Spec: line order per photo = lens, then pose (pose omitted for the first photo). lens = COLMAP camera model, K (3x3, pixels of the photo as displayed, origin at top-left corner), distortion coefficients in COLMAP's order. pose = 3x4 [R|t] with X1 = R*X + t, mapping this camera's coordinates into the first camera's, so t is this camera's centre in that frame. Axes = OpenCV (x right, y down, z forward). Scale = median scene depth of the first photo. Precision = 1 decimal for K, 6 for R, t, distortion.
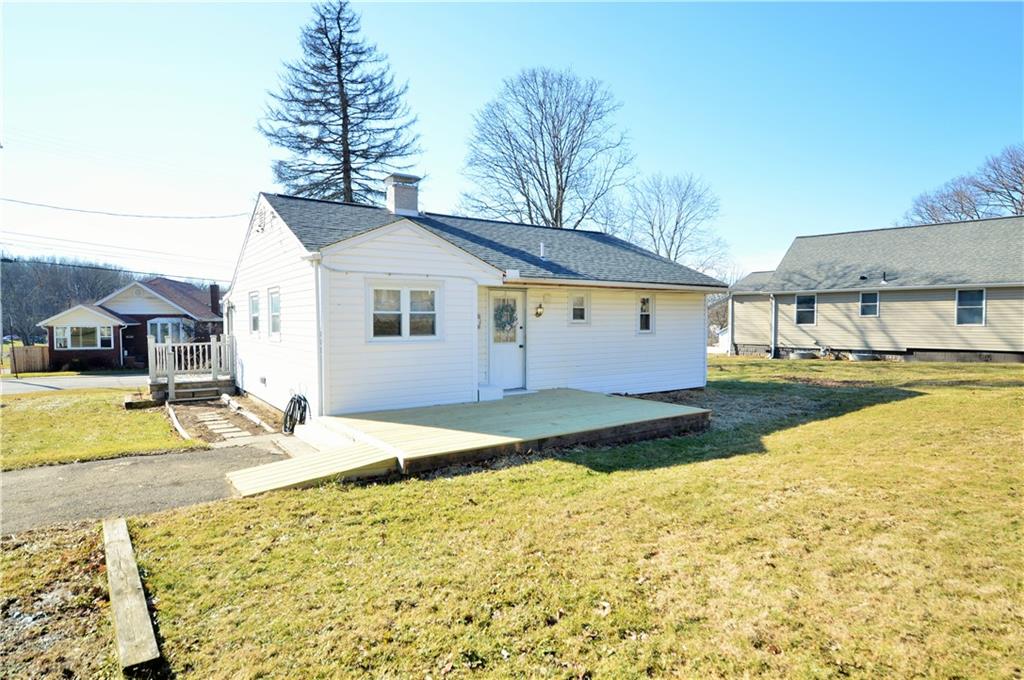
lens RADIAL K [[552.3, 0, 513.0], [0, 552.3, 338.2], [0, 0, 1]] dist [0.048556, -0.055254]
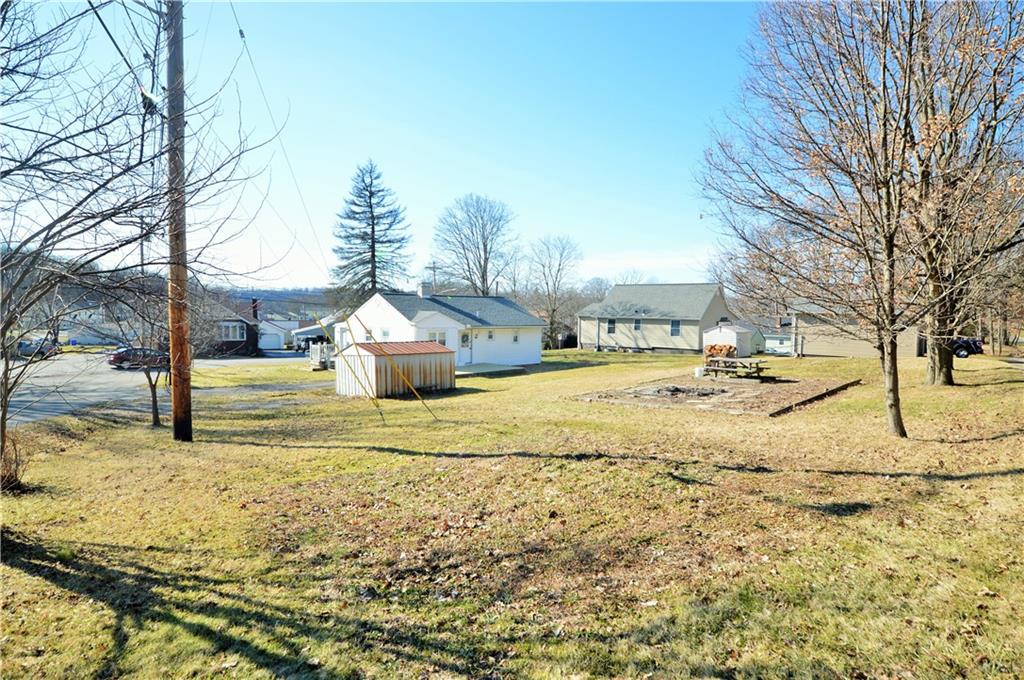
lens RADIAL K [[552.3, 0, 513.0], [0, 552.3, 338.2], [0, 0, 1]] dist [0.048556, -0.055254]
pose [[0.991360, 0.009055, 0.130856, -0.069184], [-0.011947, 0.999701, 0.021334, -0.050614], [-0.130623, -0.022713, 0.991172, -0.924888]]
